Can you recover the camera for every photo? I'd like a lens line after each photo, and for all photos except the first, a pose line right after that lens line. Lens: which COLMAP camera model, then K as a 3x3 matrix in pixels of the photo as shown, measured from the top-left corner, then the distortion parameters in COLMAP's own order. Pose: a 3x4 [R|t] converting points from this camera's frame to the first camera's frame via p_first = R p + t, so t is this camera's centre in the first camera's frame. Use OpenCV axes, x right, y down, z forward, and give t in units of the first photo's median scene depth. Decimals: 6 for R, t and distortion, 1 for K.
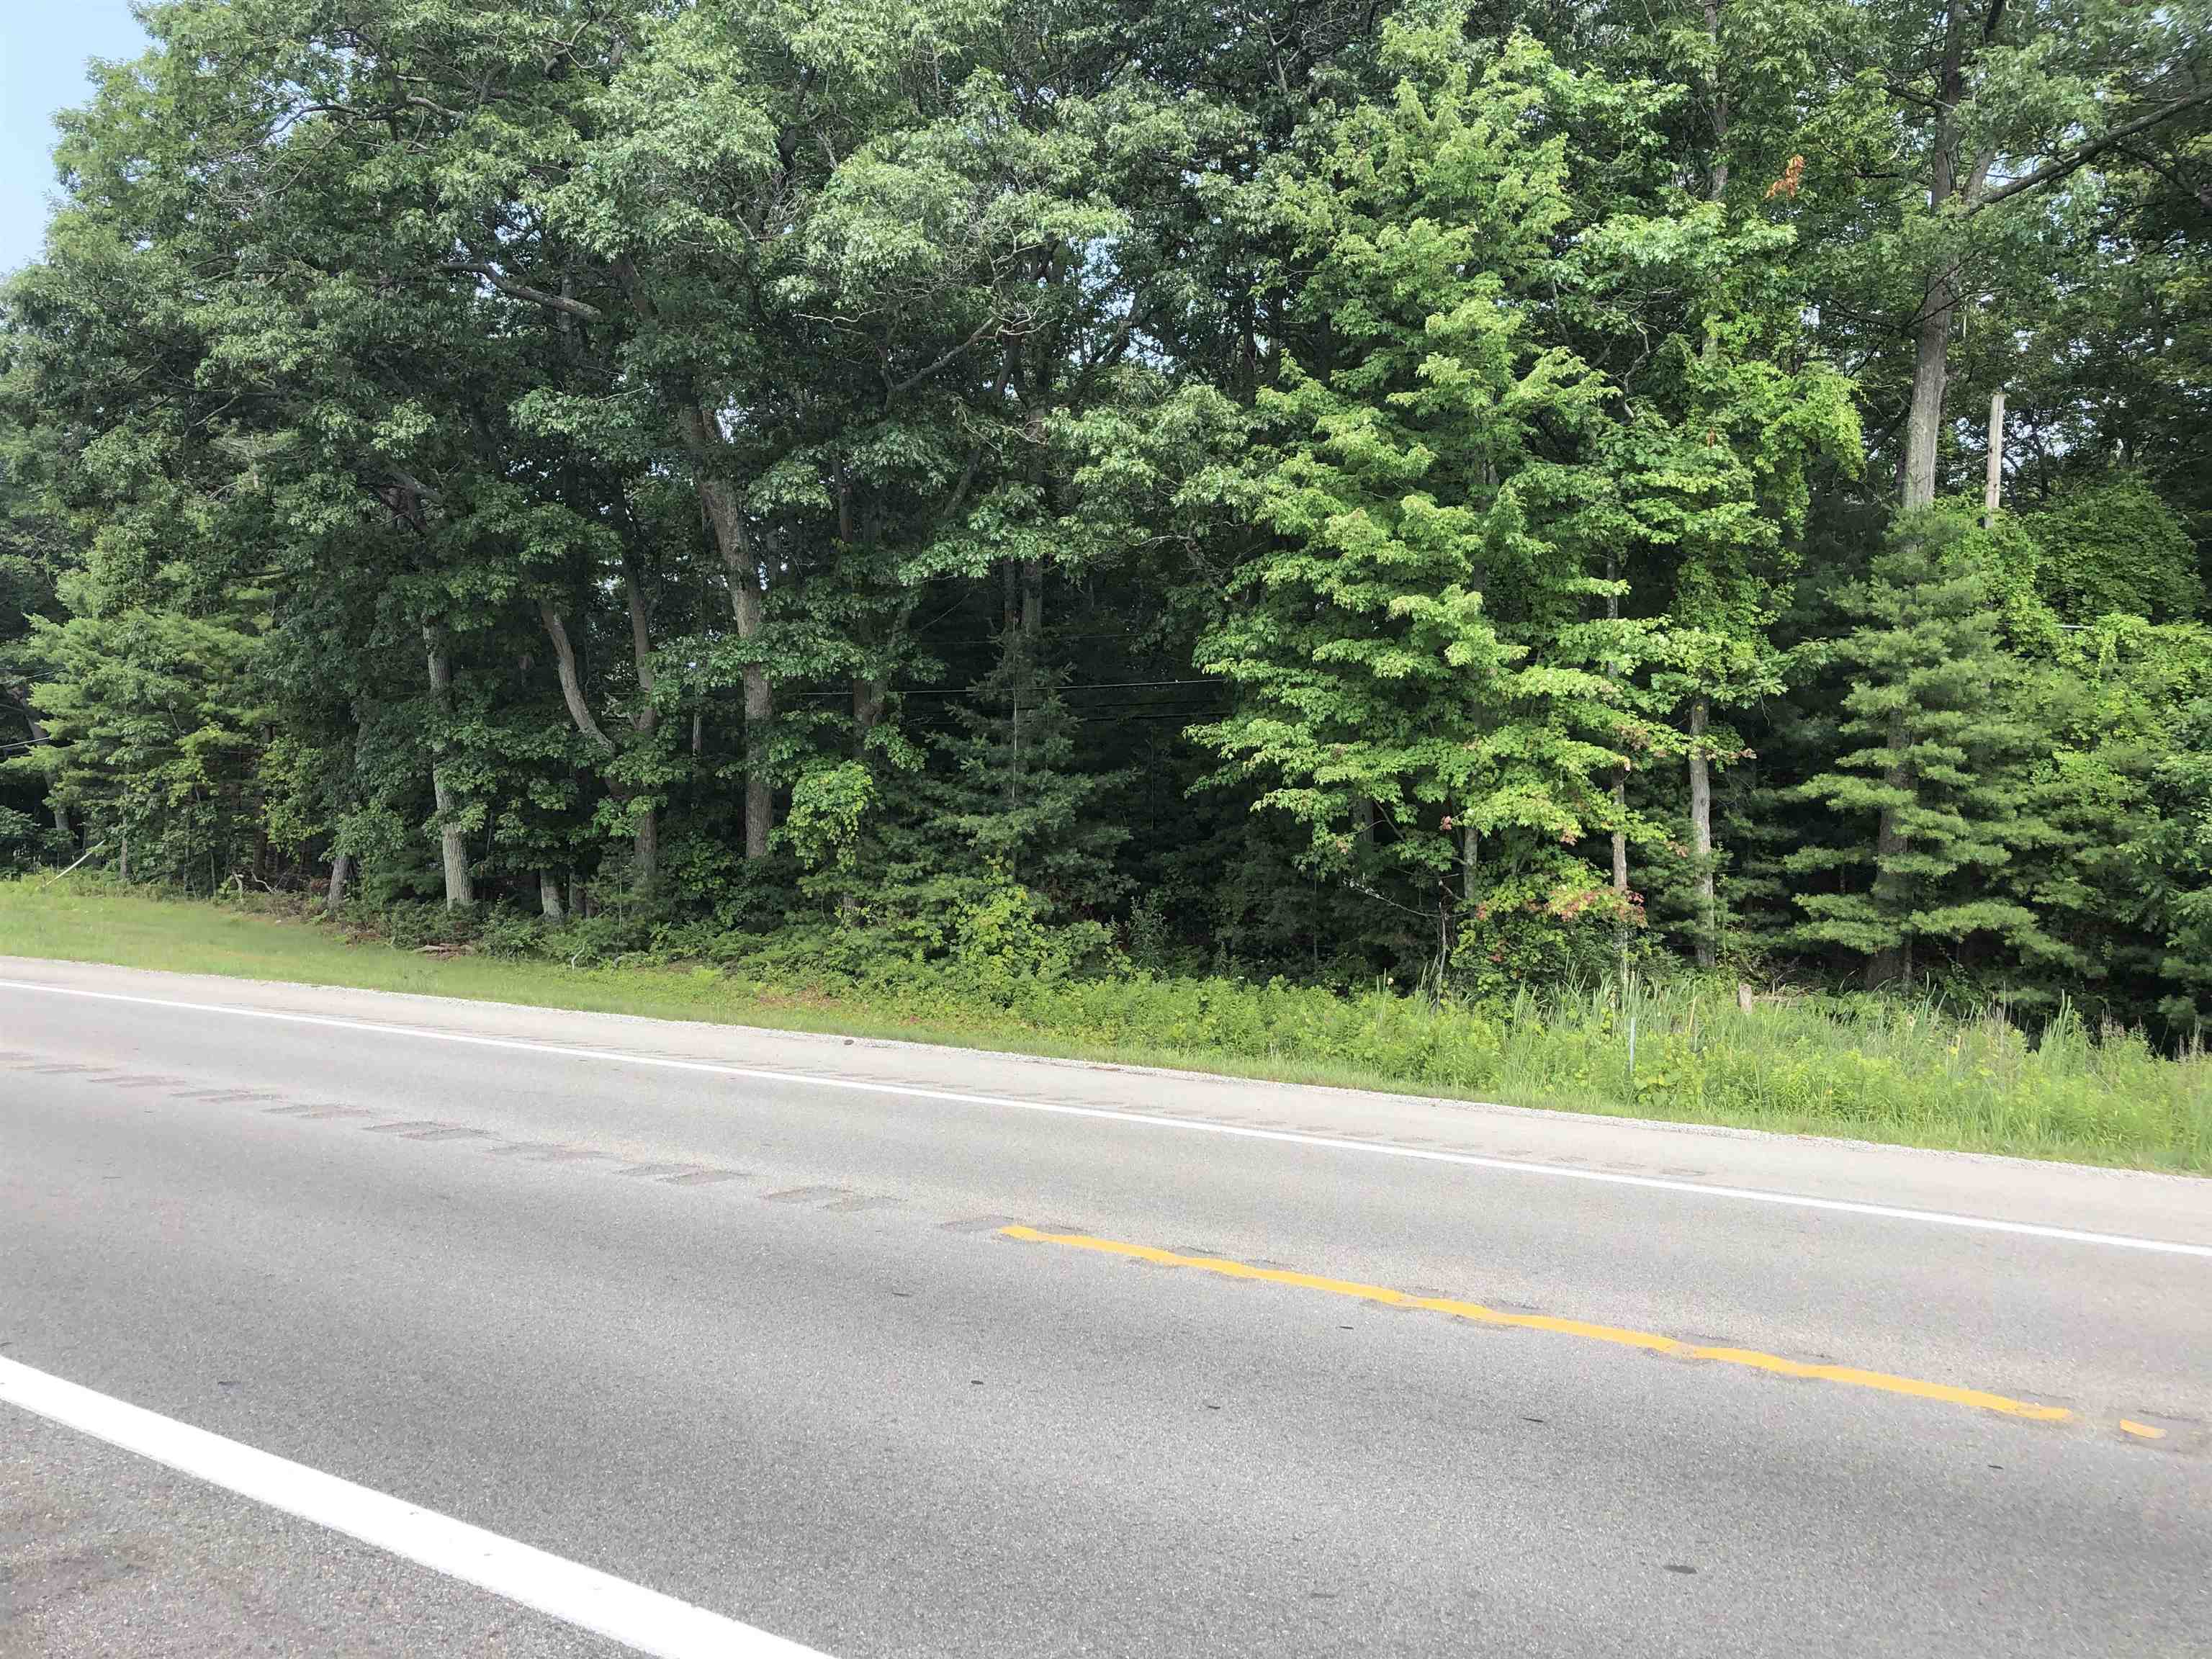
lens RADIAL K [[1831.6, 0, 1097.4], [0, 1831.6, 835.0], [0, 0, 1]] dist [0.021887, -0.017531]
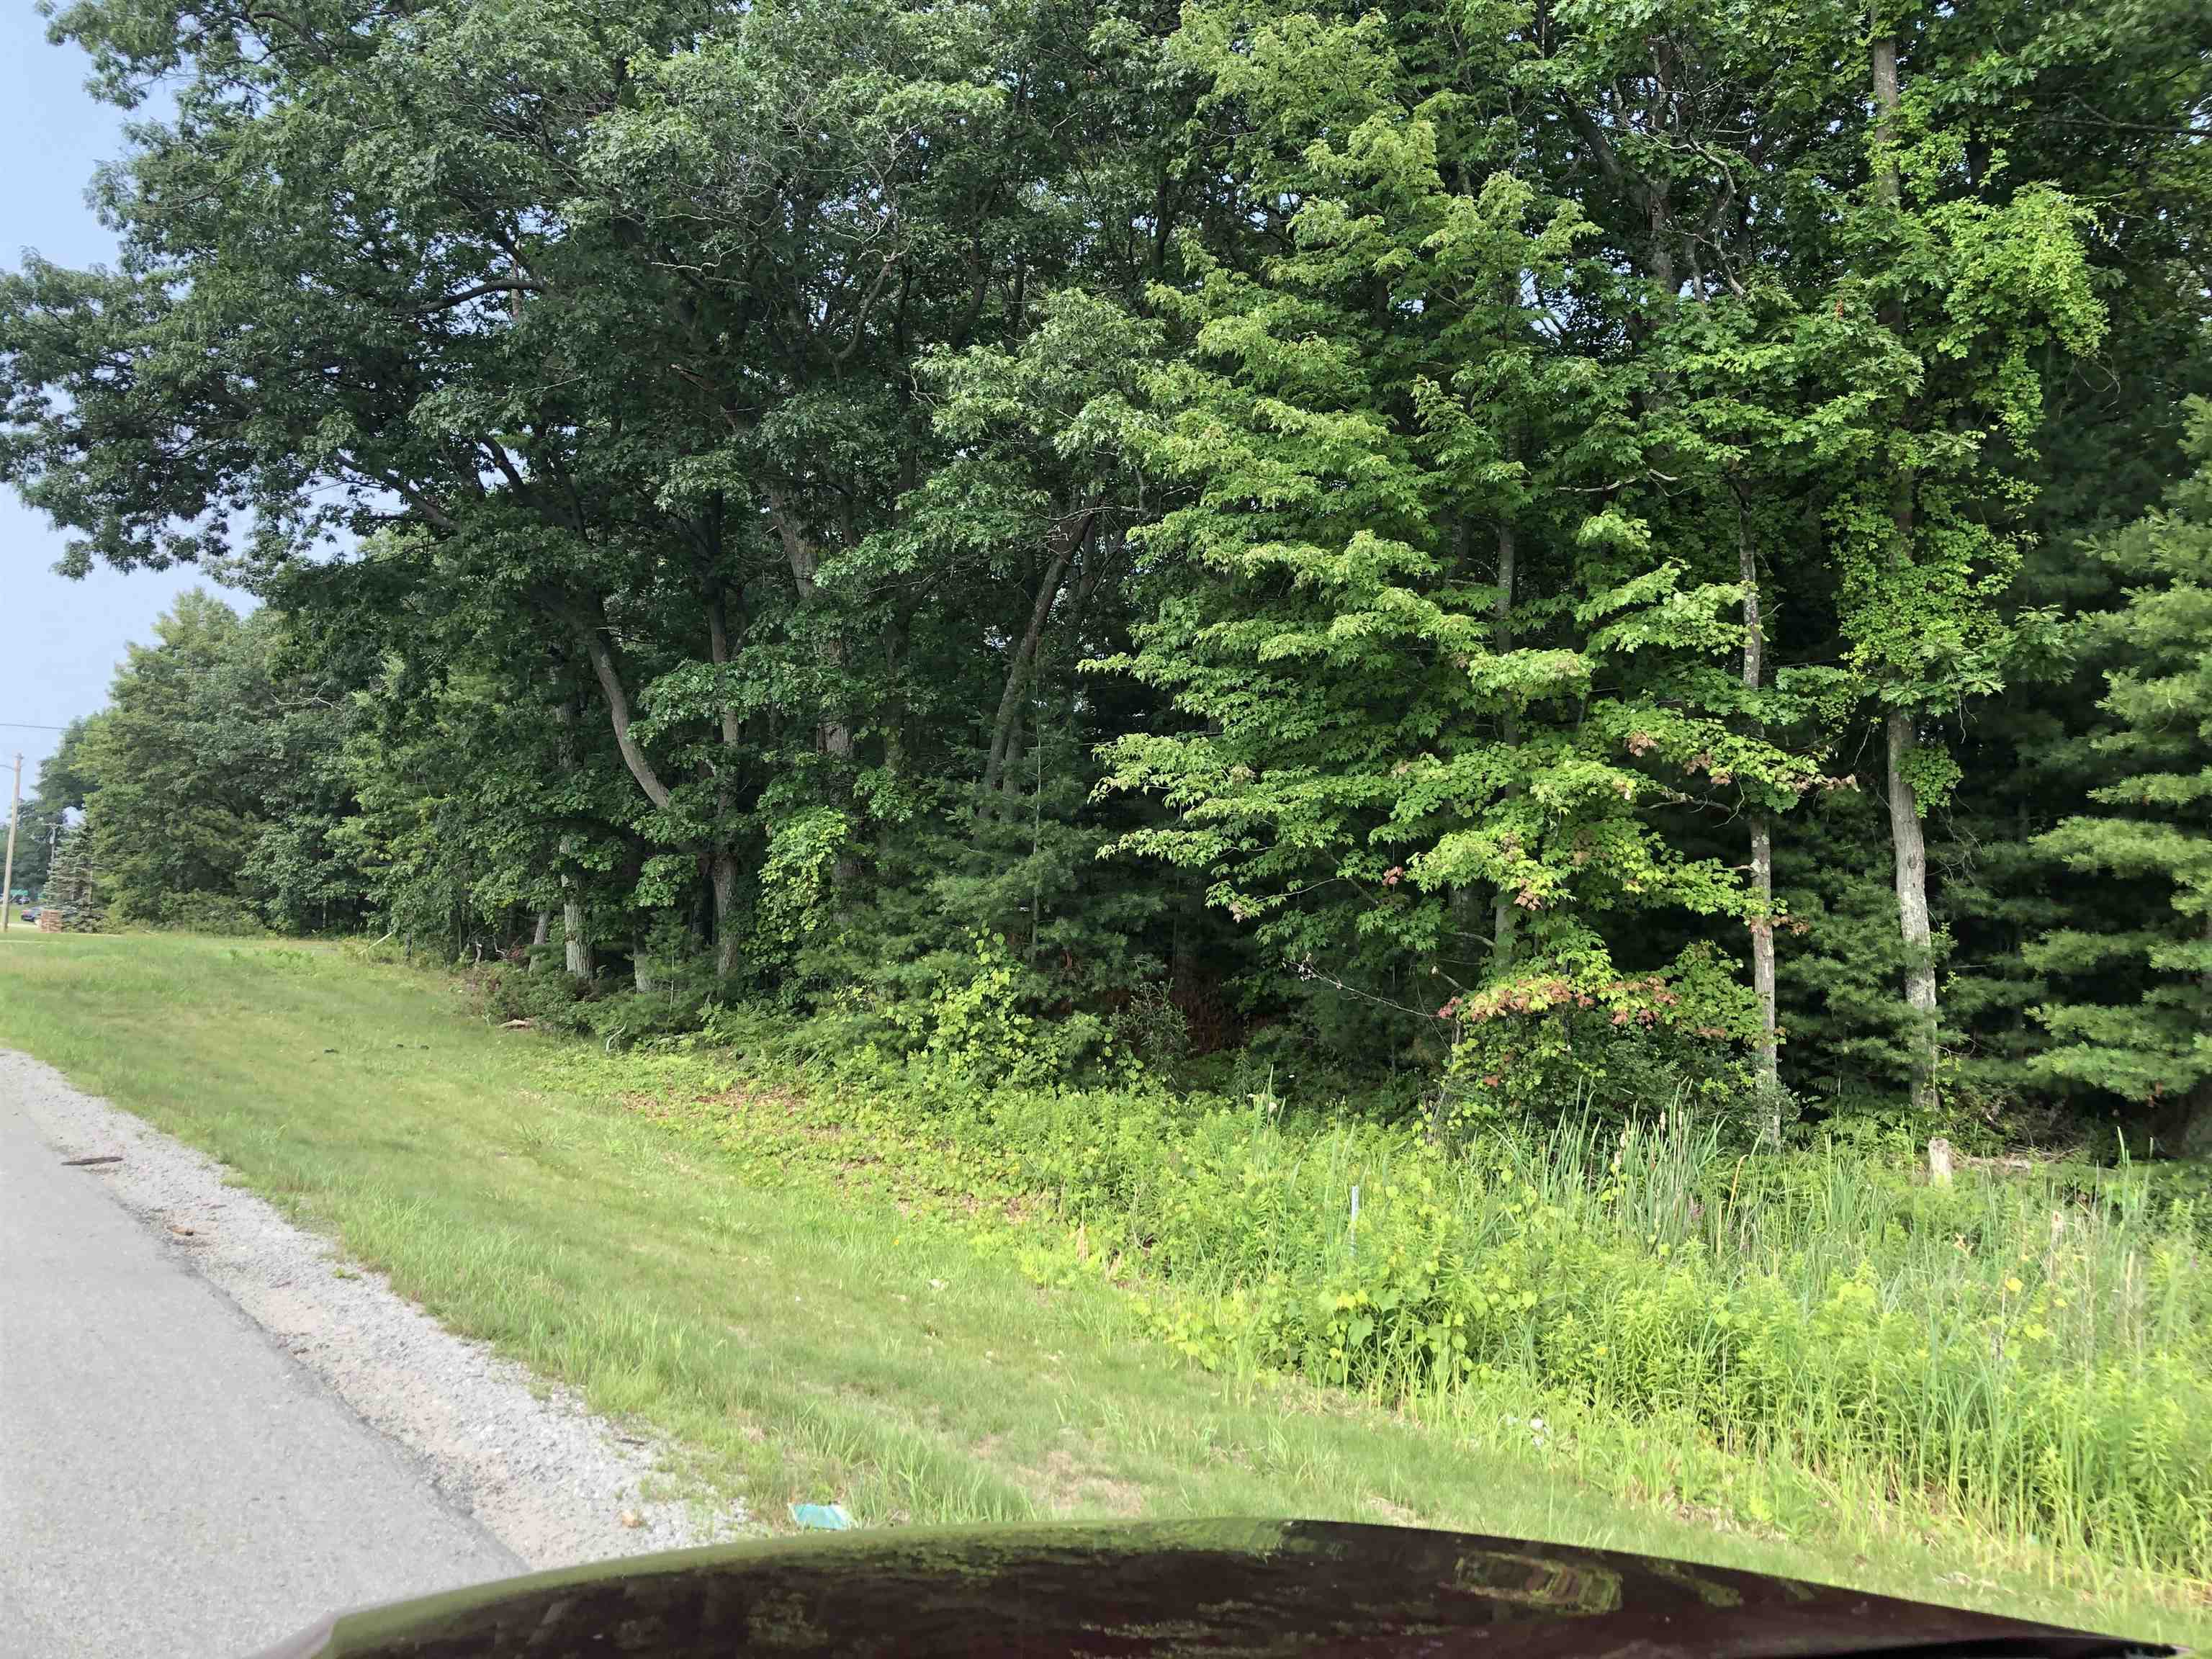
lens RADIAL K [[1831.6, 0, 1107.5], [0, 1831.6, 819.9], [0, 0, 1]] dist [0.021887, -0.017531]
pose [[0.947402, -0.001226, -0.320043, 0.281421], [-0.019790, 0.997855, -0.062407, 0.014925], [0.319433, 0.065458, 0.945345, 0.283609]]
